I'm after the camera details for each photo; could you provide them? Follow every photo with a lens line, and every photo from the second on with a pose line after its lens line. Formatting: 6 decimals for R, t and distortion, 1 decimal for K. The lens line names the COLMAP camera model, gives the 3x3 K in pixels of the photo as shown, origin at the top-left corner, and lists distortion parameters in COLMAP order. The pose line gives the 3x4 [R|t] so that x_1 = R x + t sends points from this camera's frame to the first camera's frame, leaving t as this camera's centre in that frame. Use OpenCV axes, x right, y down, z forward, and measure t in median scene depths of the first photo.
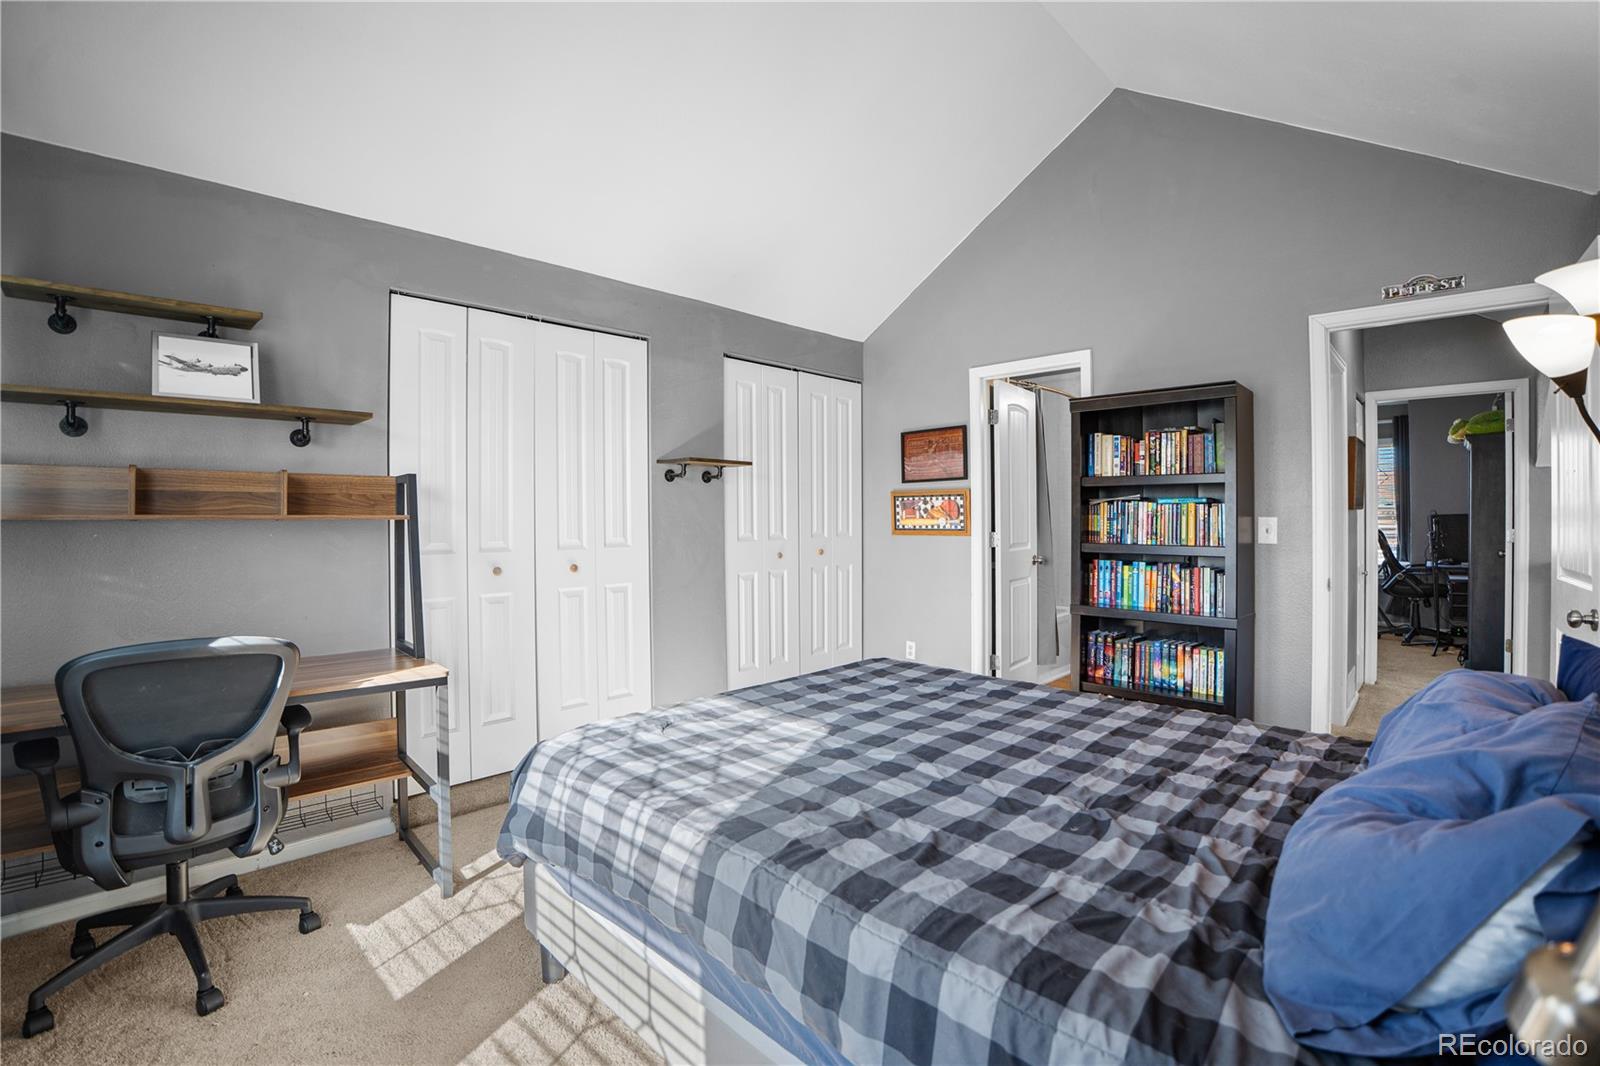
lens RADIAL K [[708.8, 0, 804.1], [0, 708.8, 519.1], [0, 0, 1]] dist [-0.052772, 0.000360]
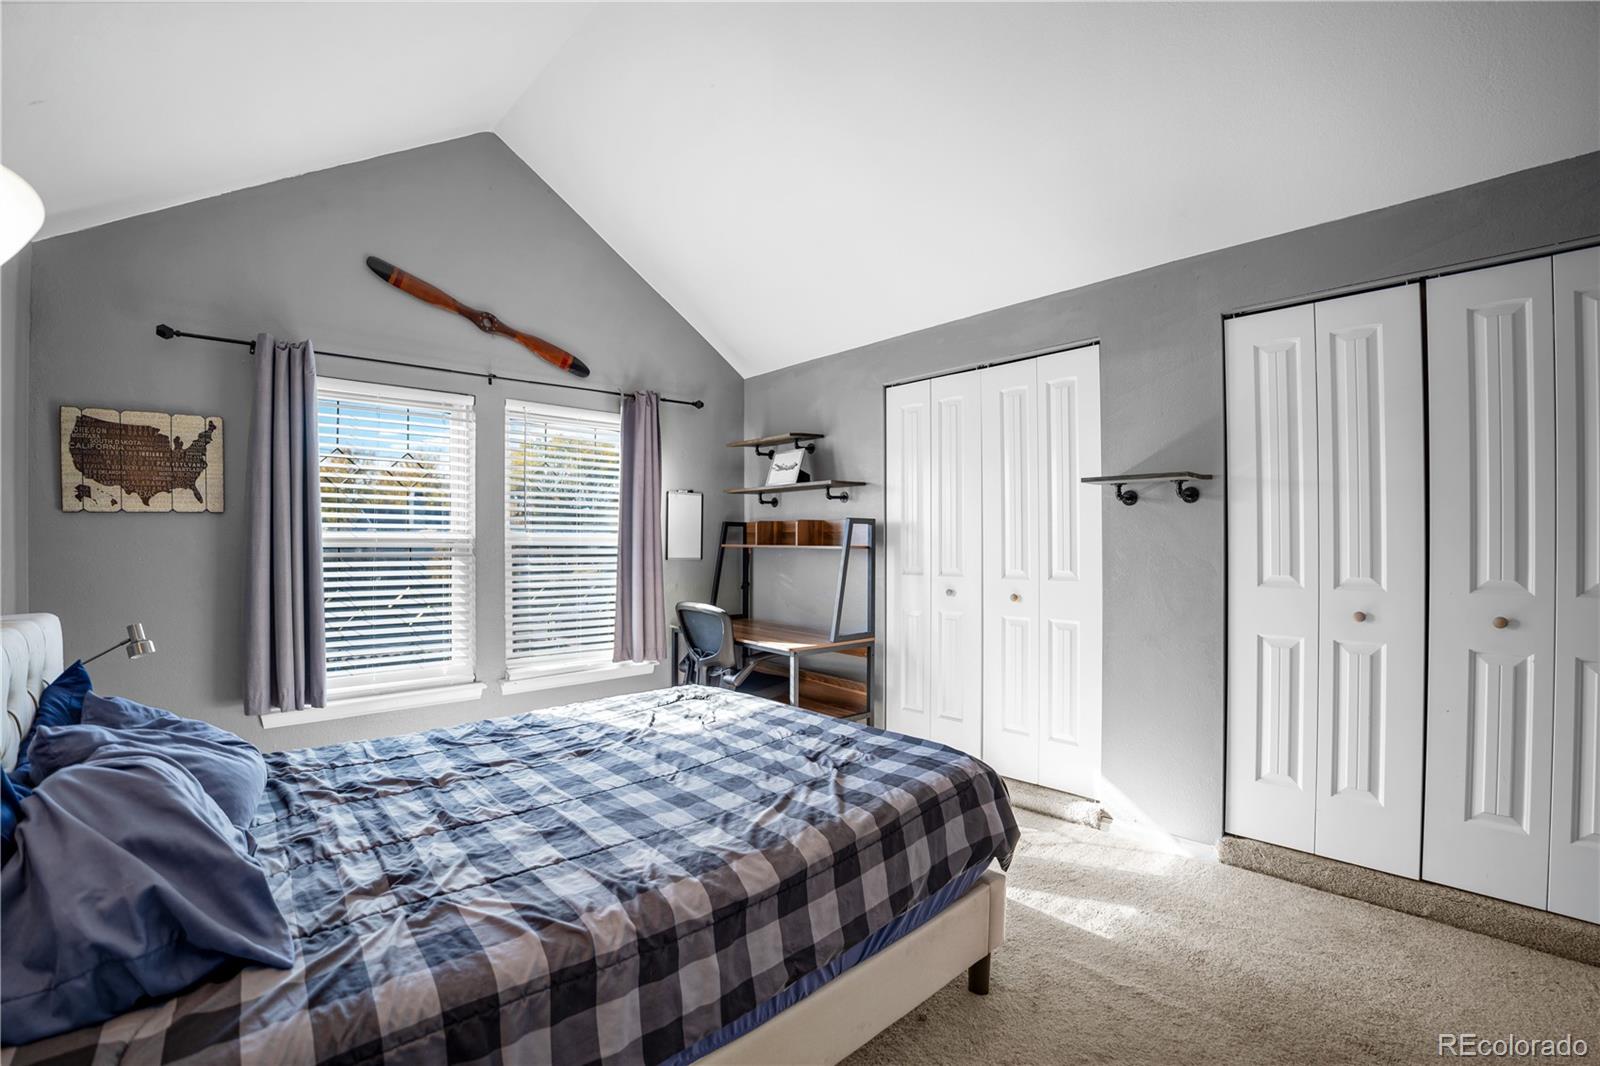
lens RADIAL K [[708.8, 0, 804.1], [0, 708.8, 519.1], [0, 0, 1]] dist [-0.052772, 0.000360]
pose [[-0.038452, -0.026155, -0.998918, 0.698583], [-0.004685, 0.999651, -0.025993, -0.015552], [0.999249, 0.003681, -0.038561, 0.728397]]
